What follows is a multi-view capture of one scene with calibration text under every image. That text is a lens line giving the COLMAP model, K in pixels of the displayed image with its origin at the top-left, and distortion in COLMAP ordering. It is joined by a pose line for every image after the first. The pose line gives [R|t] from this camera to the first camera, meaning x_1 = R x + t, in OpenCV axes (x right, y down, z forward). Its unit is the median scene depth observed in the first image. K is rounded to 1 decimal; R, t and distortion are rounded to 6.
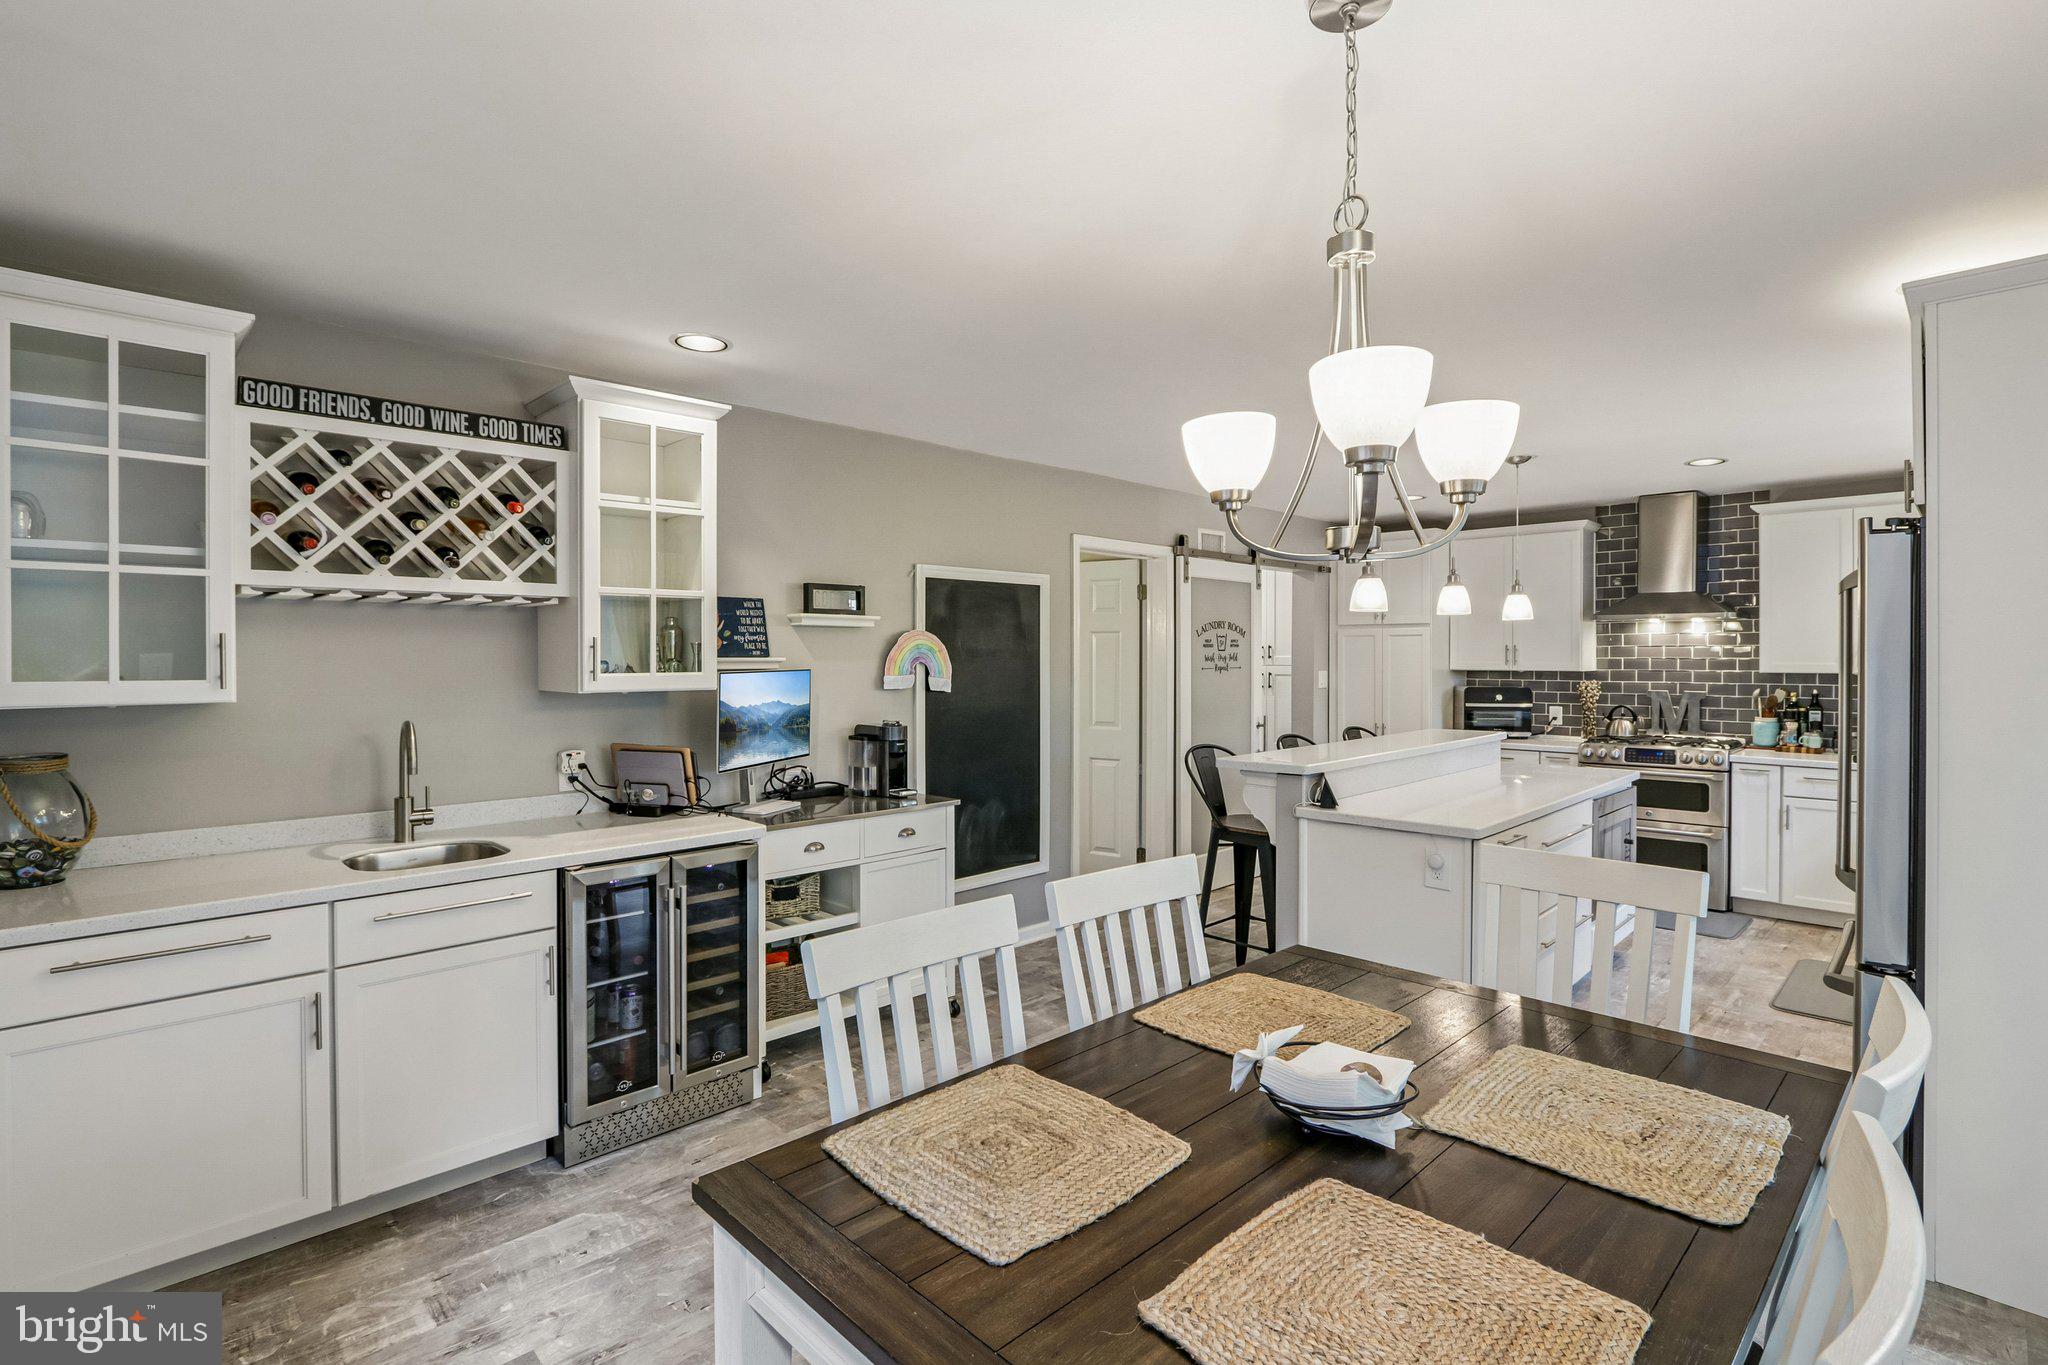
lens RADIAL K [[980.9, 0, 1003.3], [0, 980.9, 673.8], [0, 0, 1]] dist [-0.021415, 0.007732]
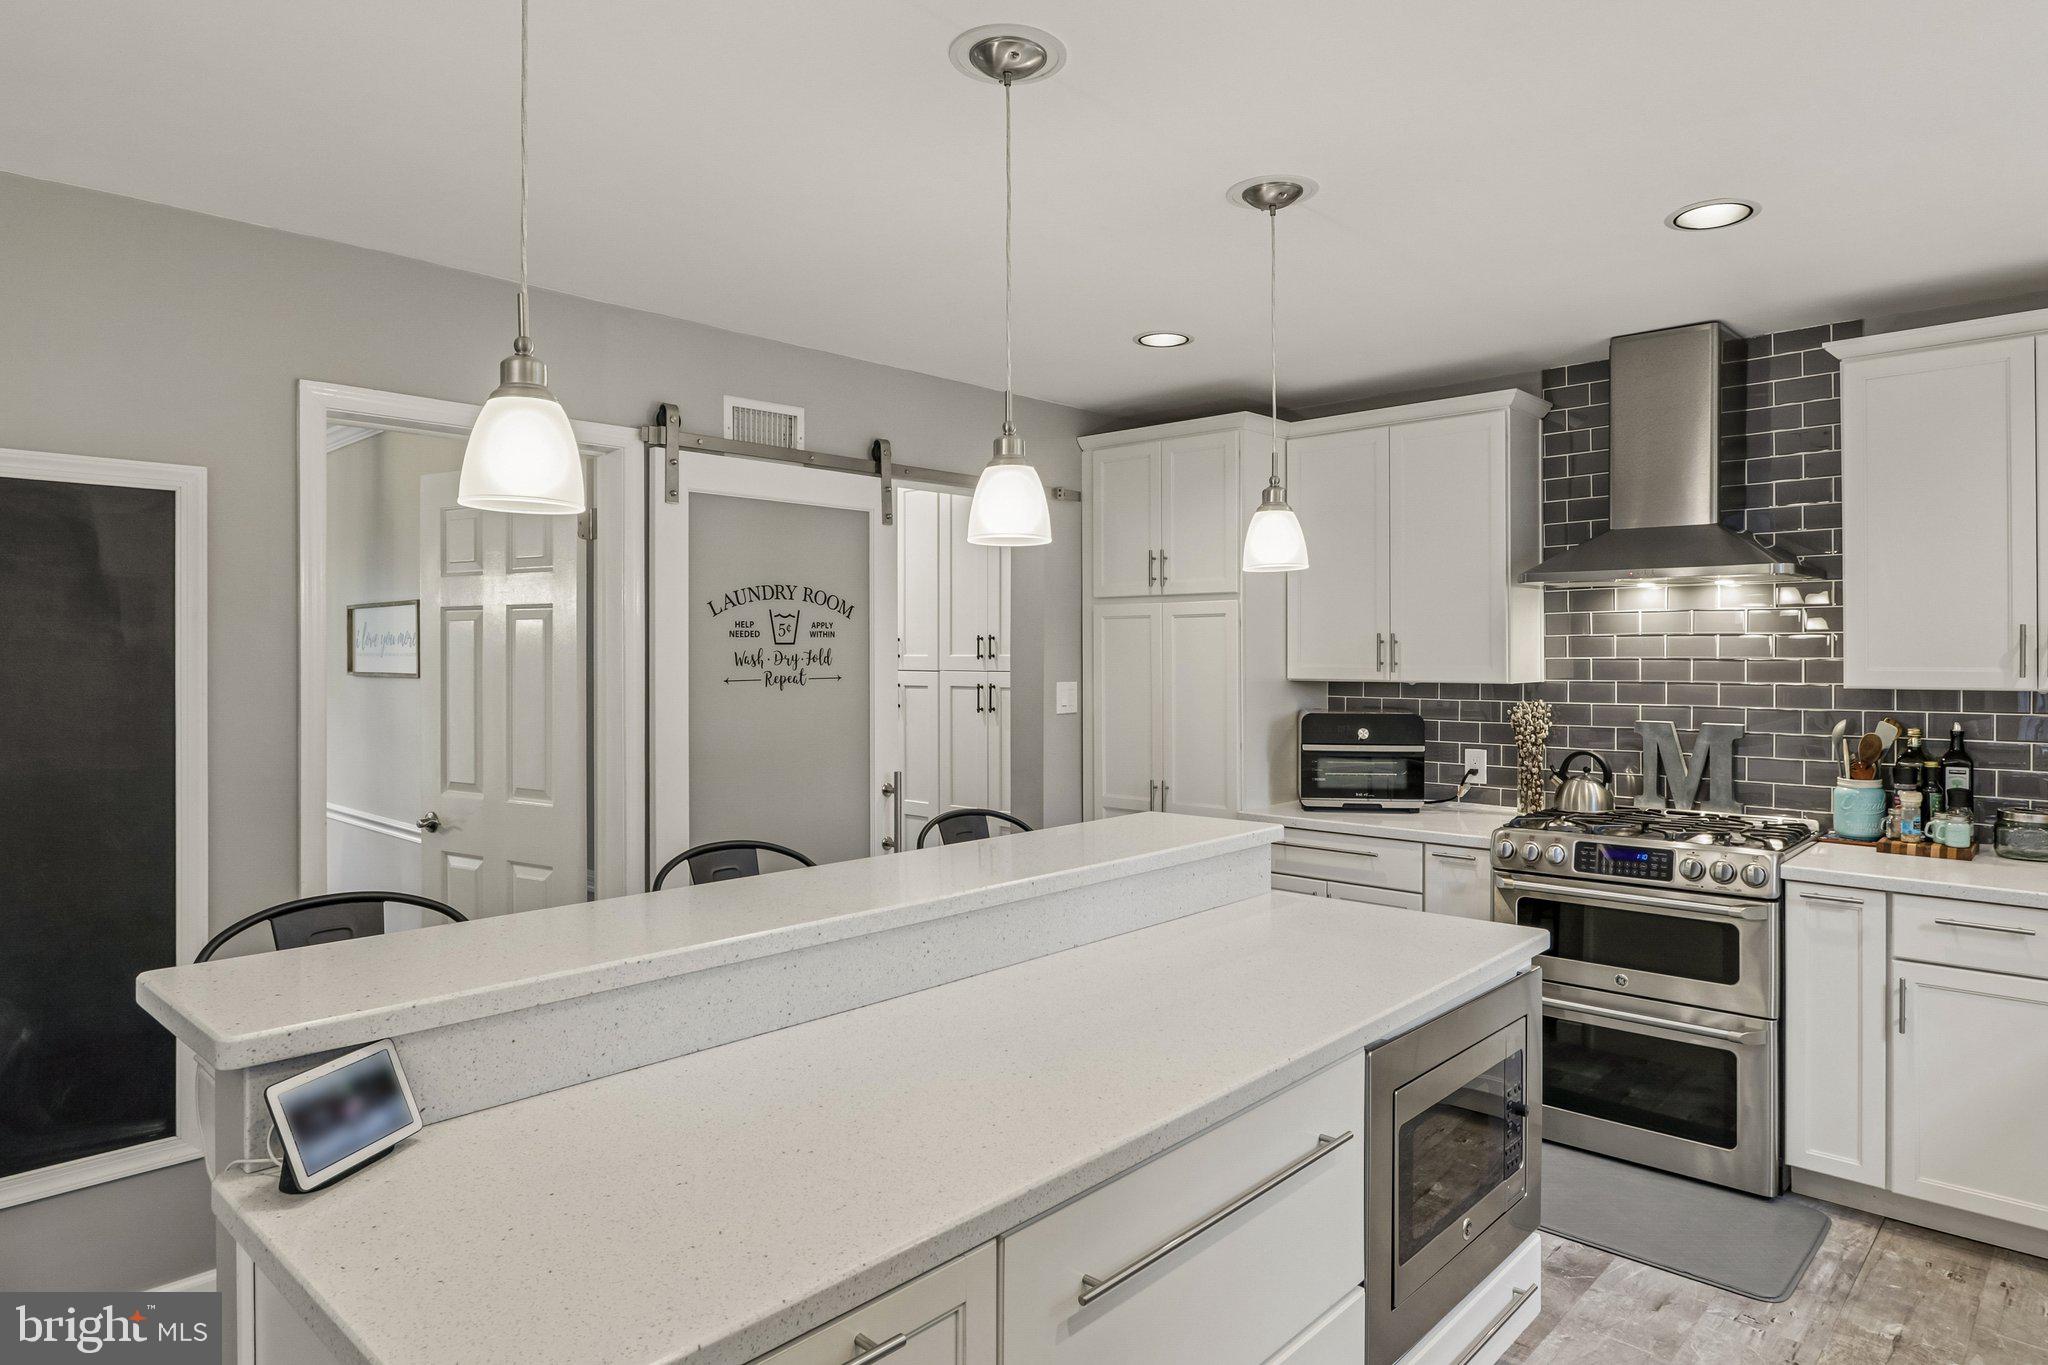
lens RADIAL K [[1207.6, 0, 1013.6], [0, 1207.6, 662.5], [0, 0, 1]] dist [-0.008667, 0.004625]
pose [[0.999281, -0.001154, 0.037891, 0.320697], [0.001527, 0.999951, -0.009811, -0.008378], [-0.037878, 0.009862, 0.999234, 0.389262]]
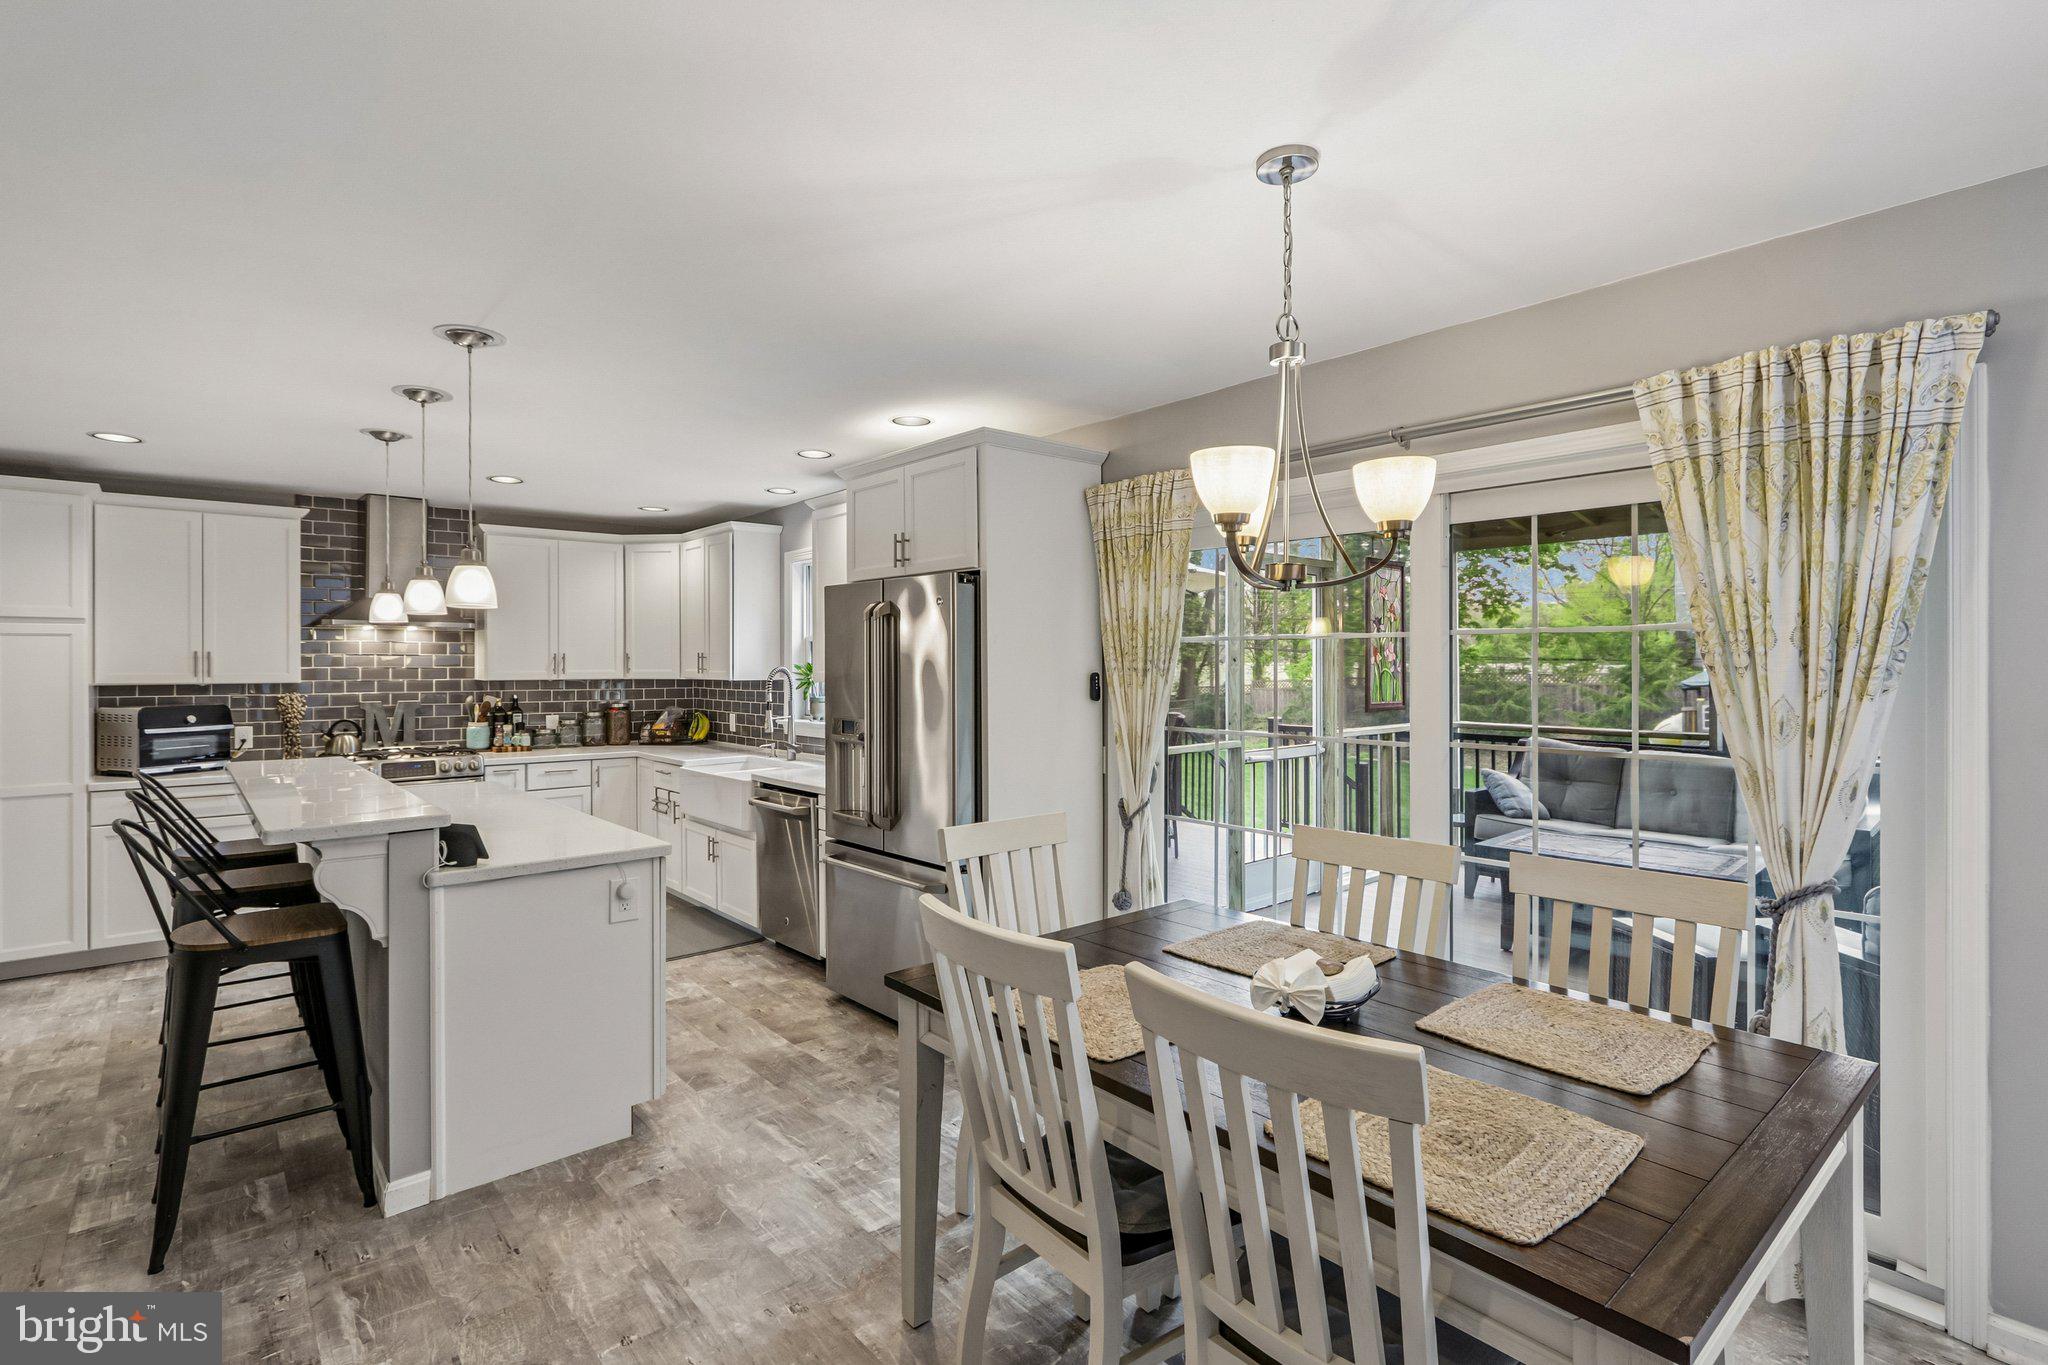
lens RADIAL K [[980.9, 0, 1048.2], [0, 980.9, 655.2], [0, 0, 1]] dist [-0.021415, 0.007732]
pose [[0.049849, 0.009676, 0.998710, -0.241378], [0.019773, 0.999748, -0.010673, -0.004950], [-0.998561, 0.020280, 0.049645, 0.307984]]
